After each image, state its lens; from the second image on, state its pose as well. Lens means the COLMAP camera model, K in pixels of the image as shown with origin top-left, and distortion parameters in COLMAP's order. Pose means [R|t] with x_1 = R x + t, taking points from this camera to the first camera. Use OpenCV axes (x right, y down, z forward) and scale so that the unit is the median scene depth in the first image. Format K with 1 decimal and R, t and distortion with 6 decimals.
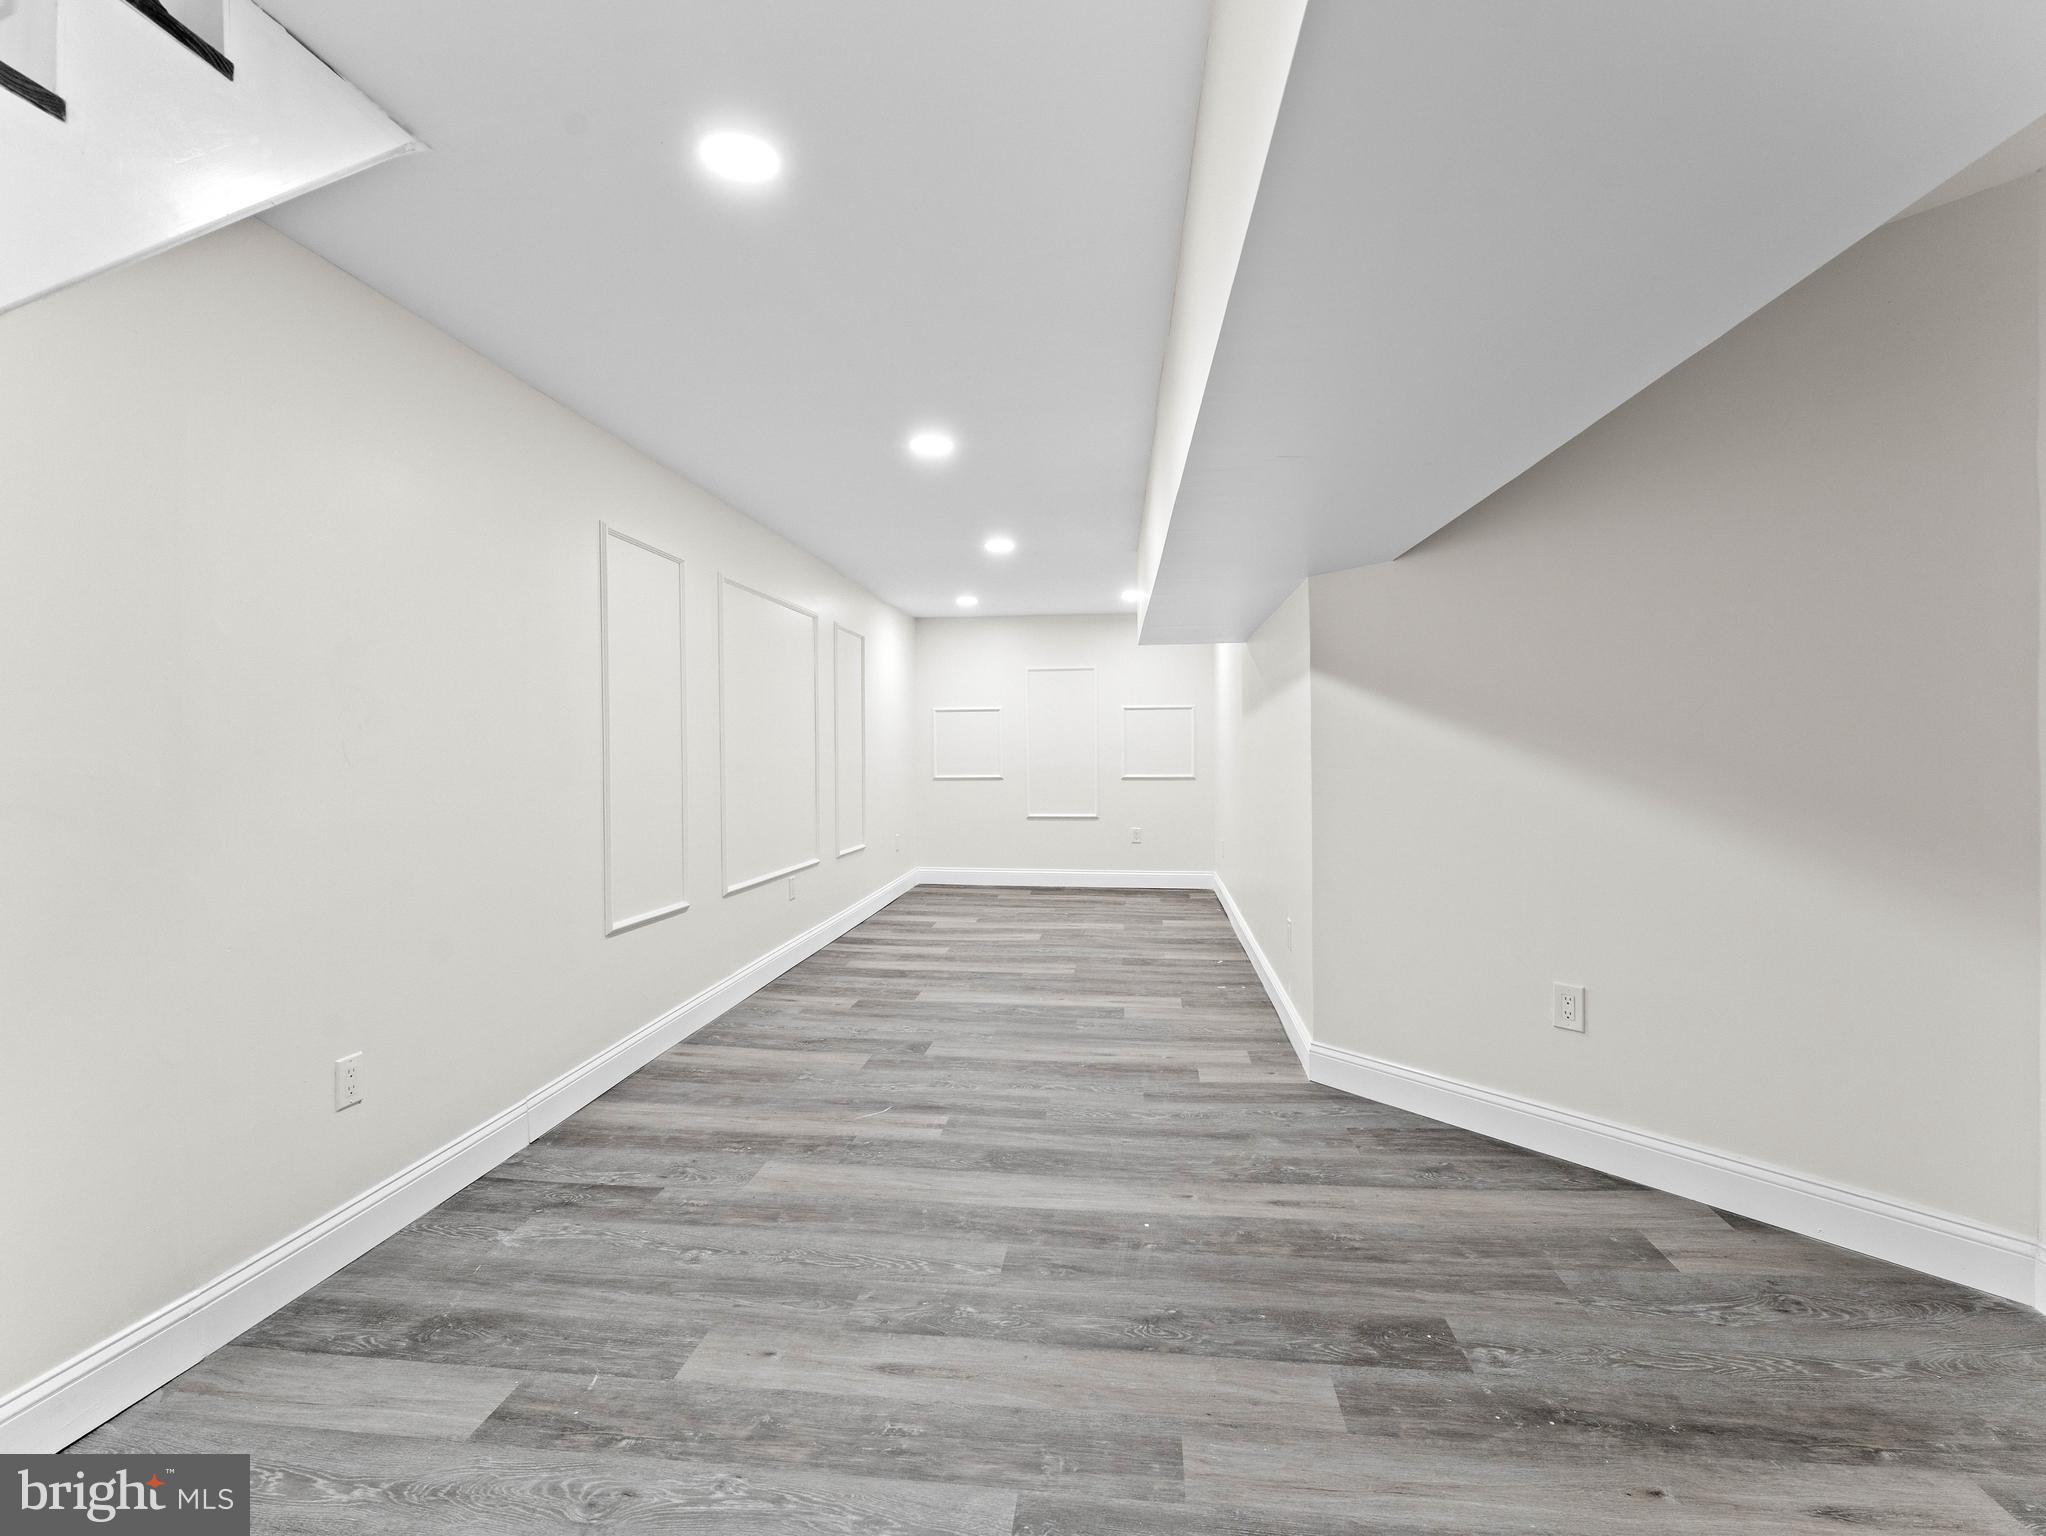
lens RADIAL K [[928.2, 0, 1022.4], [0, 928.2, 753.3], [0, 0, 1]] dist [0.000142, -0.000242]
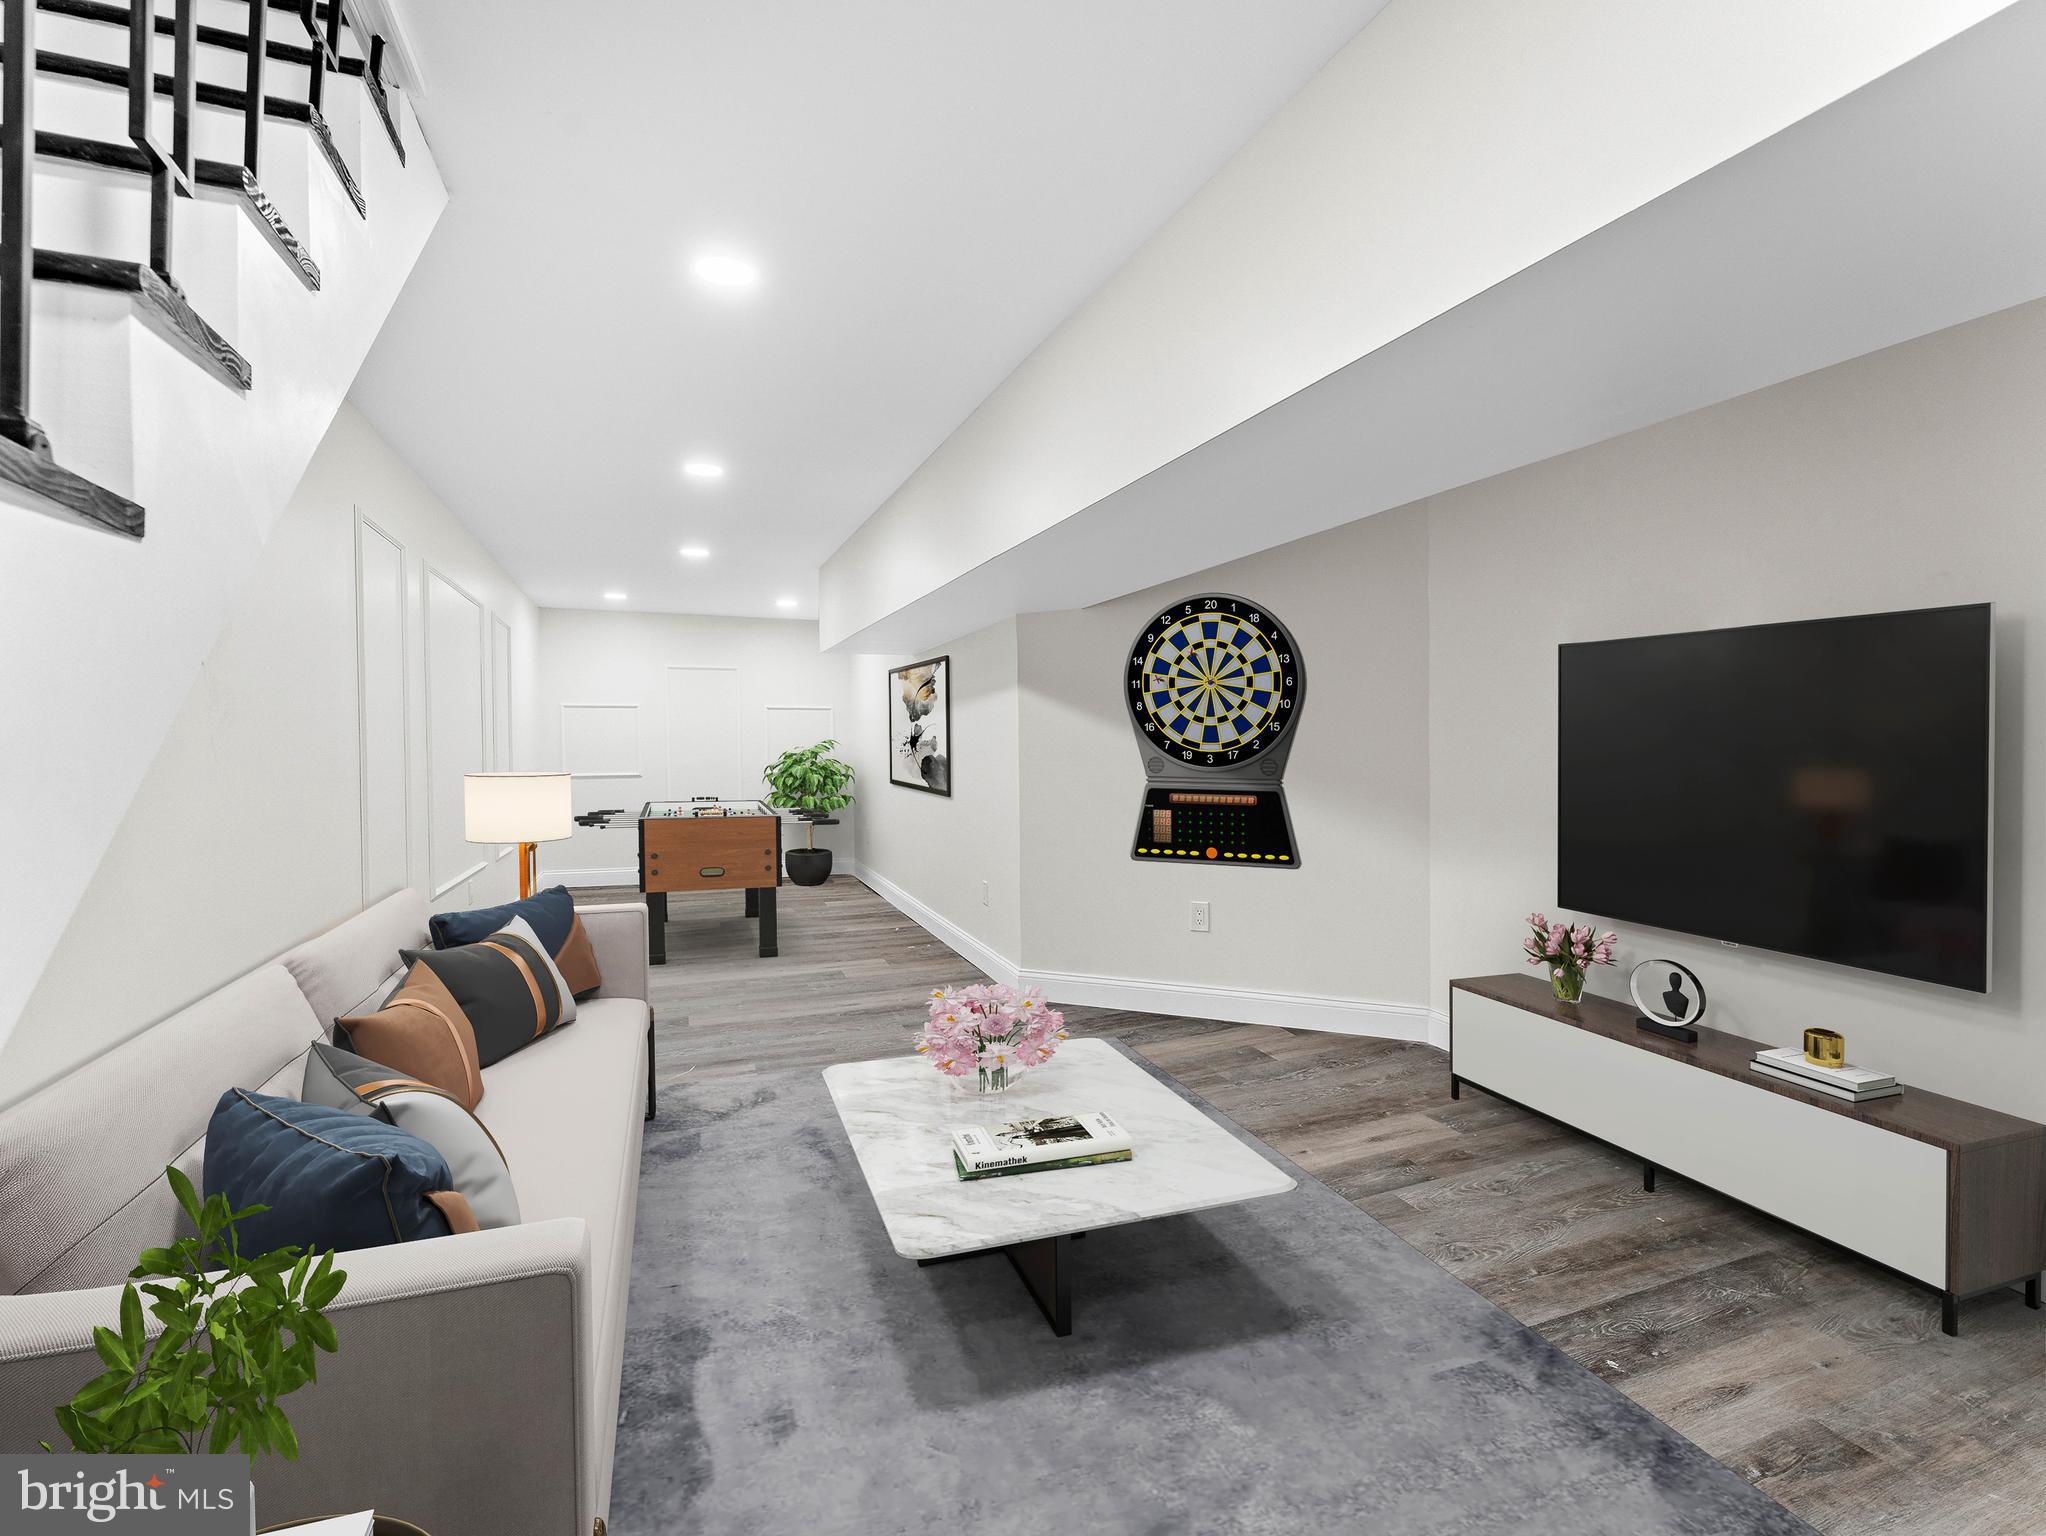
lens RADIAL K [[928.2, 0, 1026.6], [0, 928.2, 765.6], [0, 0, 1]] dist [0.000142, -0.000242]
pose [[0.882423, -0.008274, 0.470383, -0.430562], [0.001377, 0.999886, 0.015004, 0.005668], [-0.470454, -0.012592, 0.882335, -0.228814]]
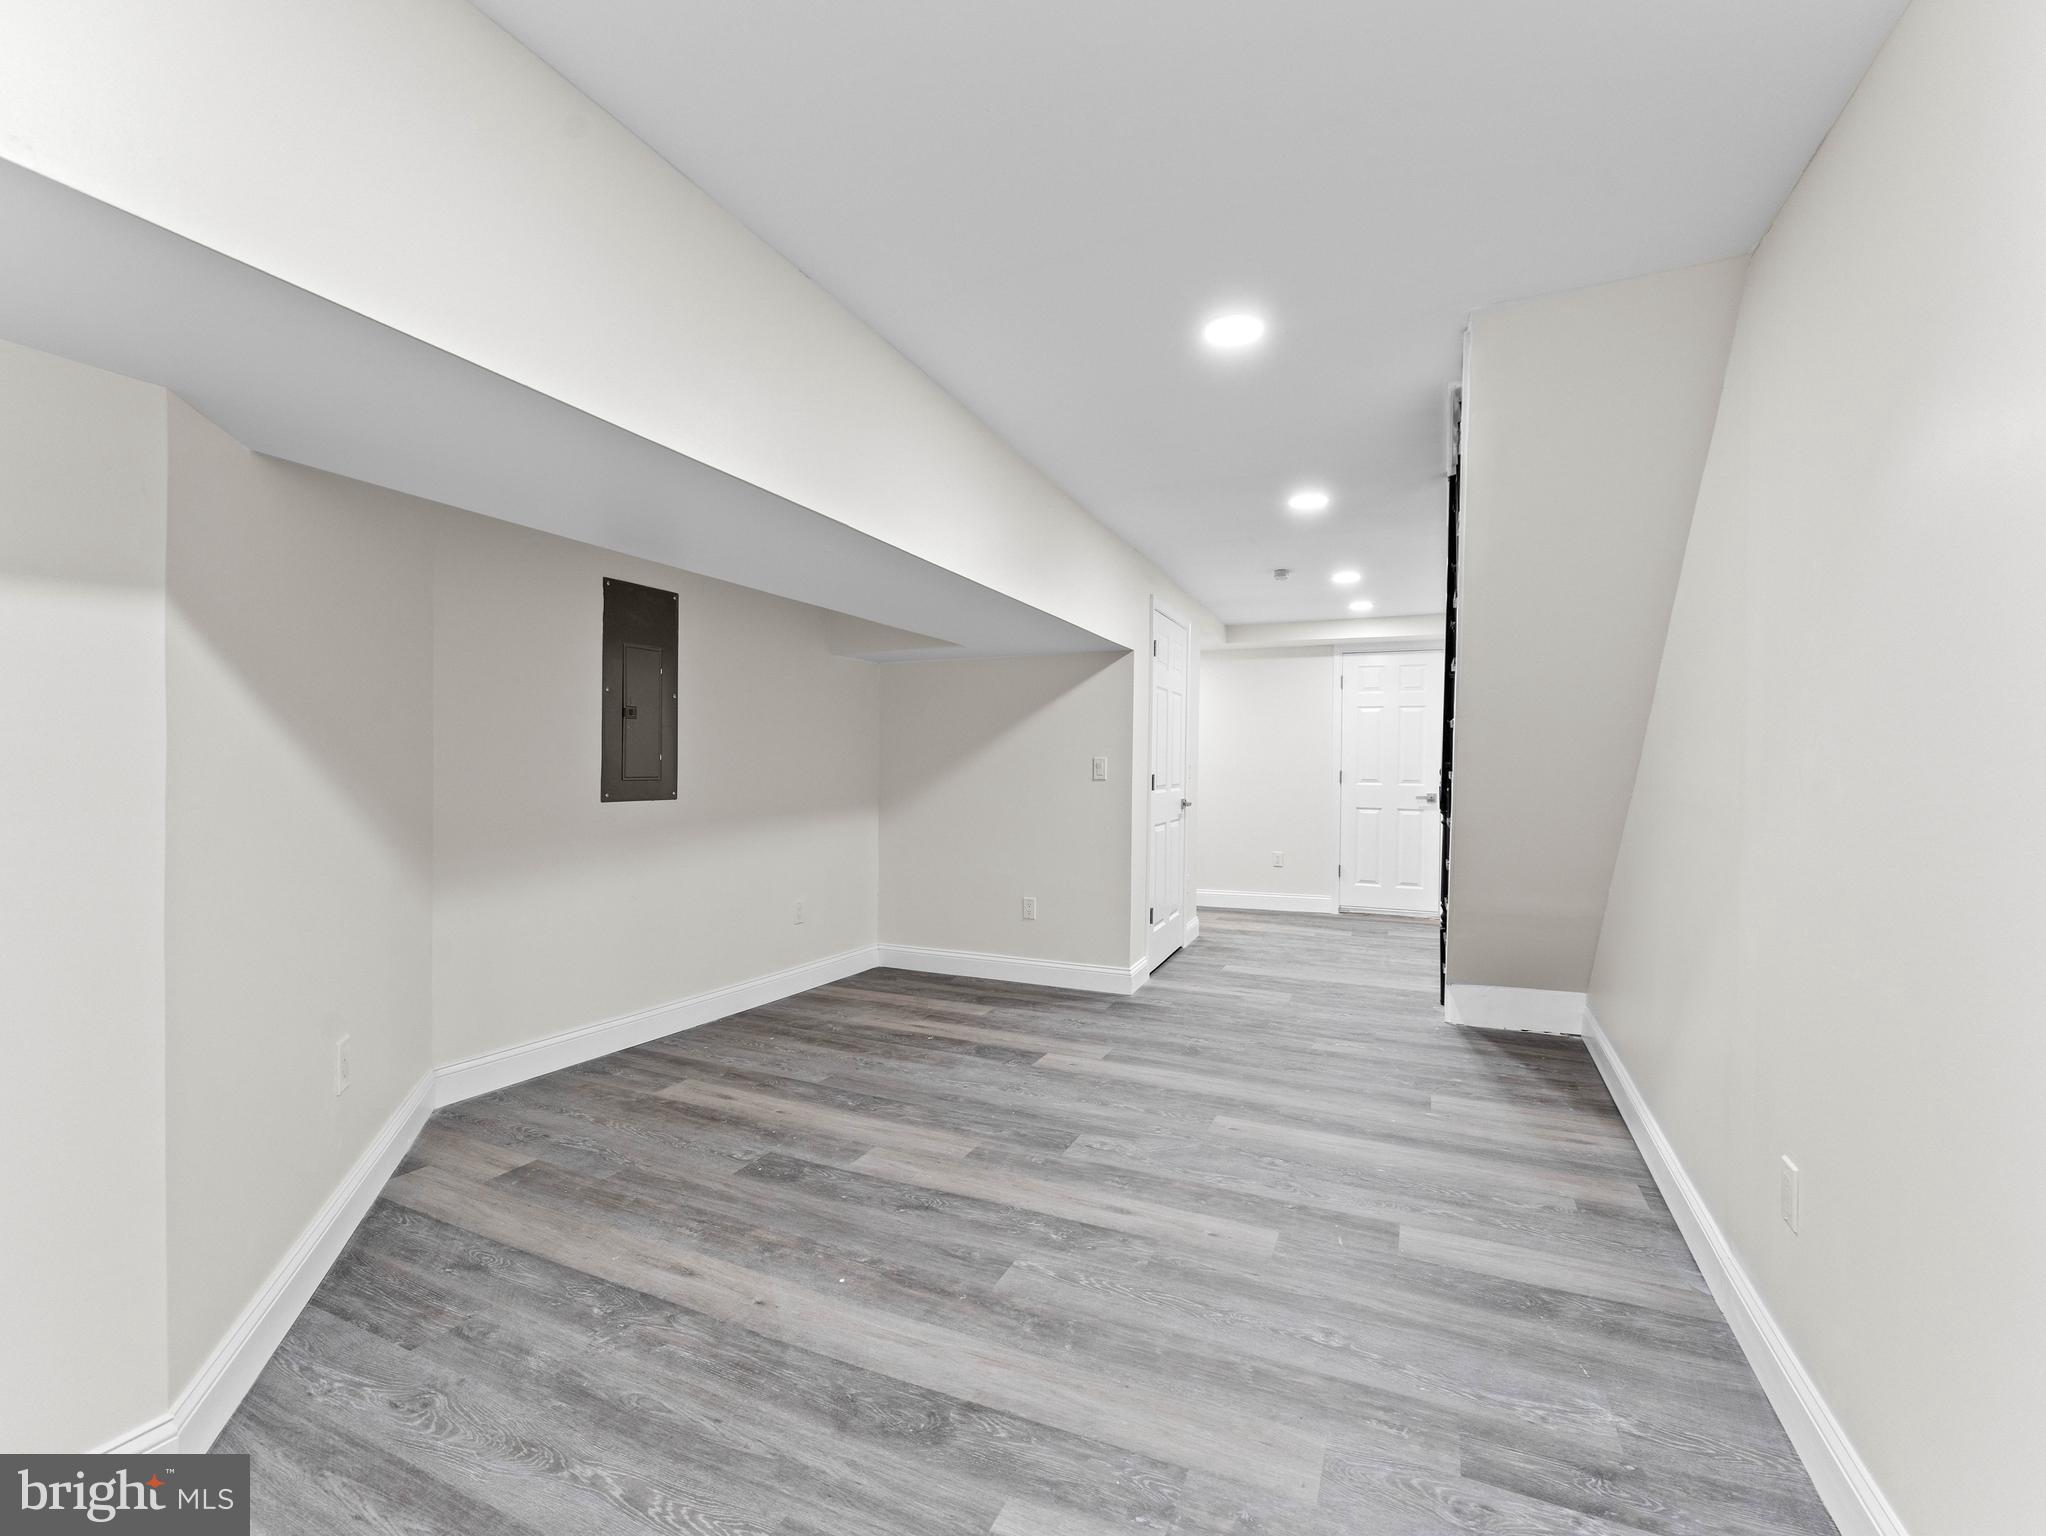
lens RADIAL K [[928.2, 0, 1005.3], [0, 928.2, 771.2], [0, 0, 1]] dist [0.000142, -0.000242]
pose [[-0.952493, -0.001564, 0.304558, -0.321929], [0.000686, 0.999973, 0.007281, -0.012565], [-0.304561, 0.007144, -0.952466, 1.922775]]
